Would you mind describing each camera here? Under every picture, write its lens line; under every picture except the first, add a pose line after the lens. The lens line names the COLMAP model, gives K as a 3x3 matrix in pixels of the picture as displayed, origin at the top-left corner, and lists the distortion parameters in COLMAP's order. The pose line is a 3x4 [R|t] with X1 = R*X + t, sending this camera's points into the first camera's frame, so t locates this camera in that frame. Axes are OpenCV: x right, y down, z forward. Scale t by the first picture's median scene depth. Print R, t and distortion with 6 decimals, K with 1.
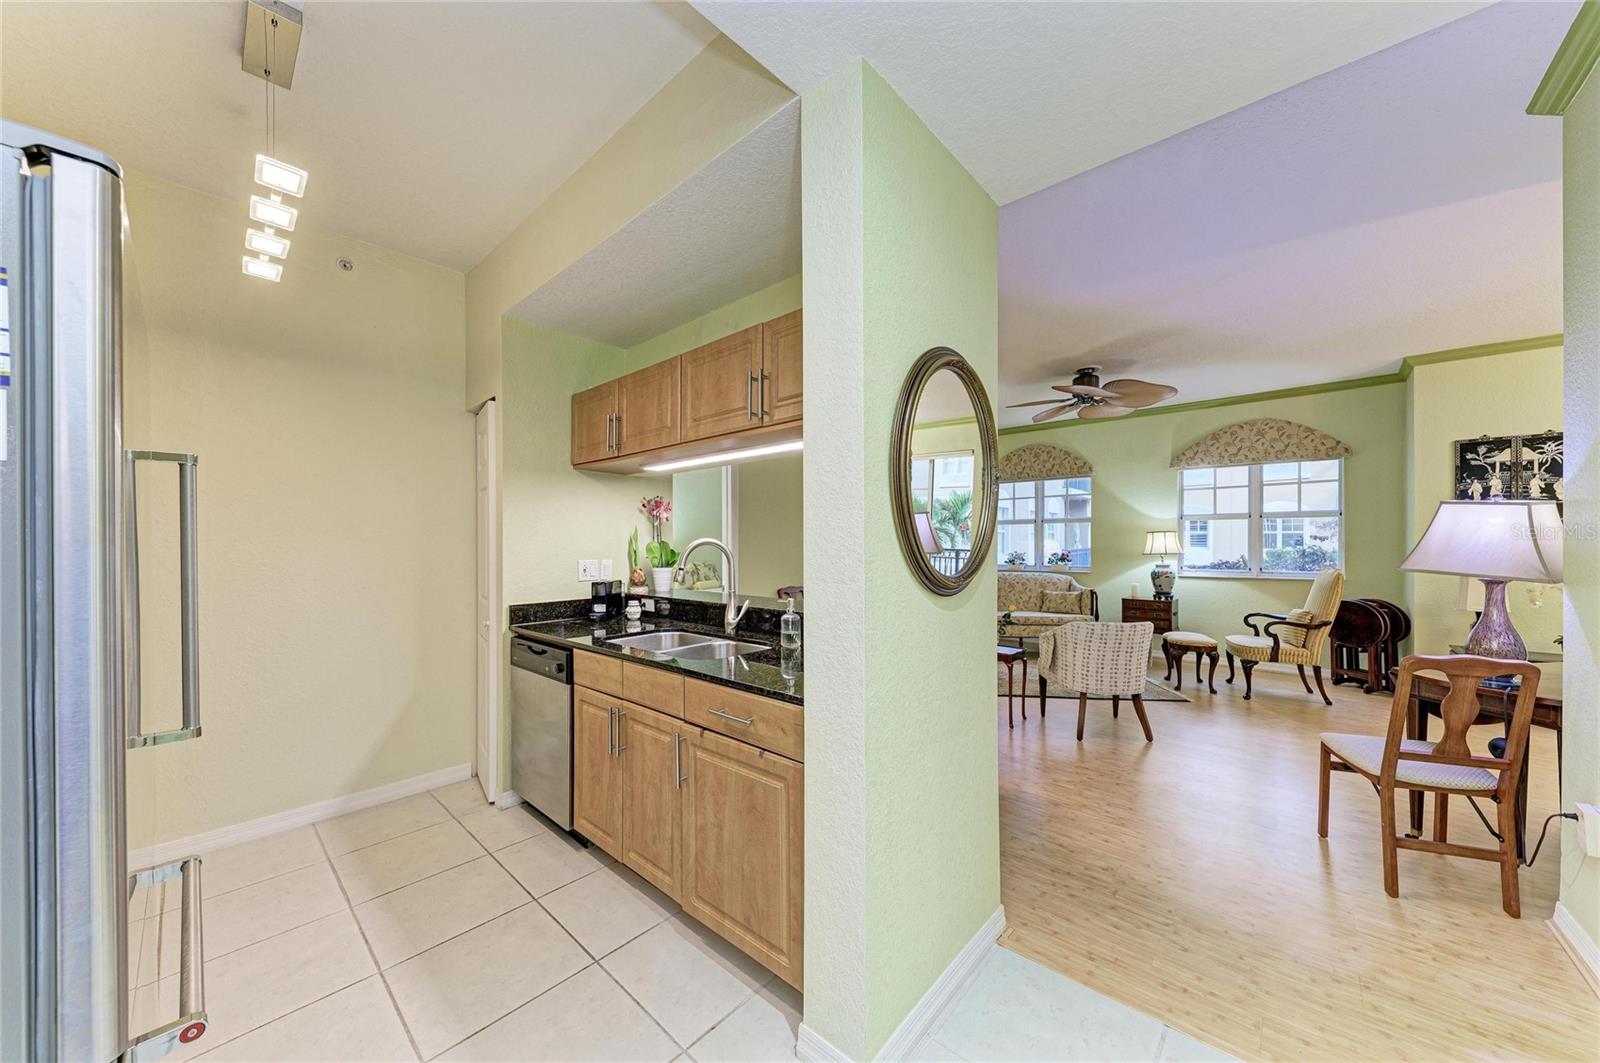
lens RADIAL K [[550.9, 0, 801.6], [0, 550.9, 545.4], [0, 0, 1]] dist [0.016728, -0.007845]
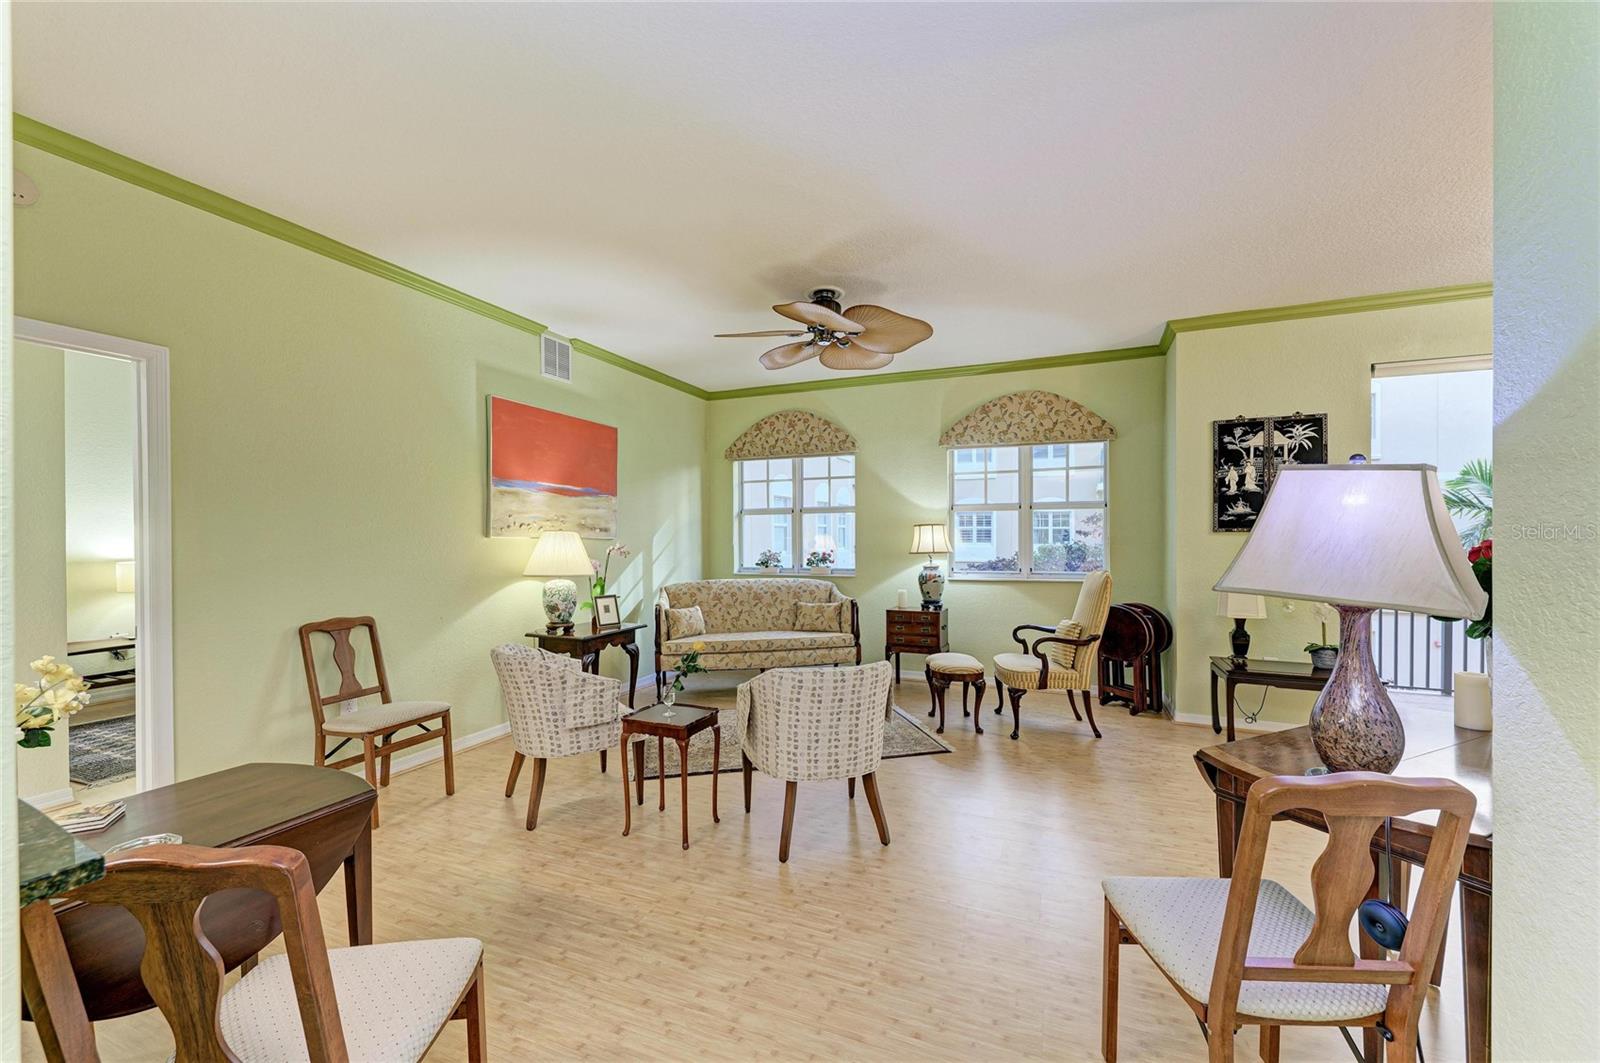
lens RADIAL K [[627.9, 0, 807.5], [0, 627.9, 541.1], [0, 0, 1]] dist [0.024971, -0.009785]
pose [[0.942440, -0.002781, 0.334363, 0.221108], [0.002895, 0.999996, 0.000157, -0.002509], [-0.334362, 0.000820, 0.942444, 0.249683]]
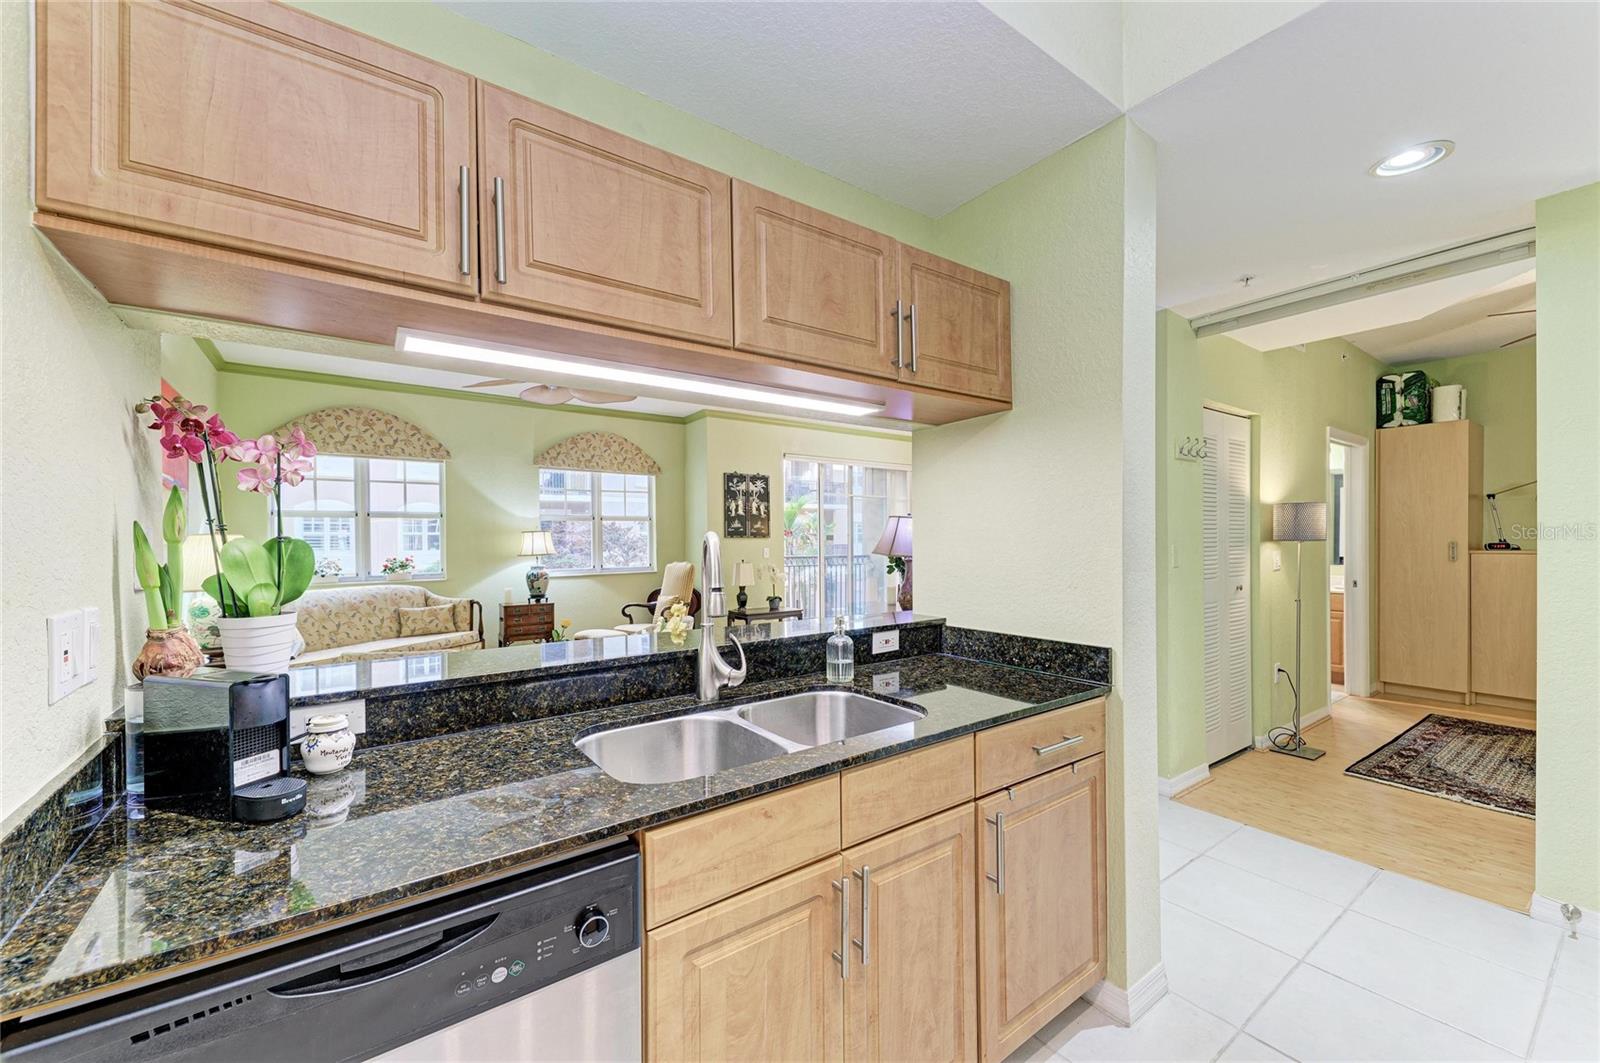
lens RADIAL K [[627.9, 0, 807.5], [0, 627.9, 541.1], [0, 0, 1]] dist [0.024971, -0.009785]
pose [[0.208836, -0.001304, 0.977950, -0.378725], [0.013345, 0.999910, -0.001516, -0.000170], [-0.977860, 0.013367, 0.208835, 0.387851]]
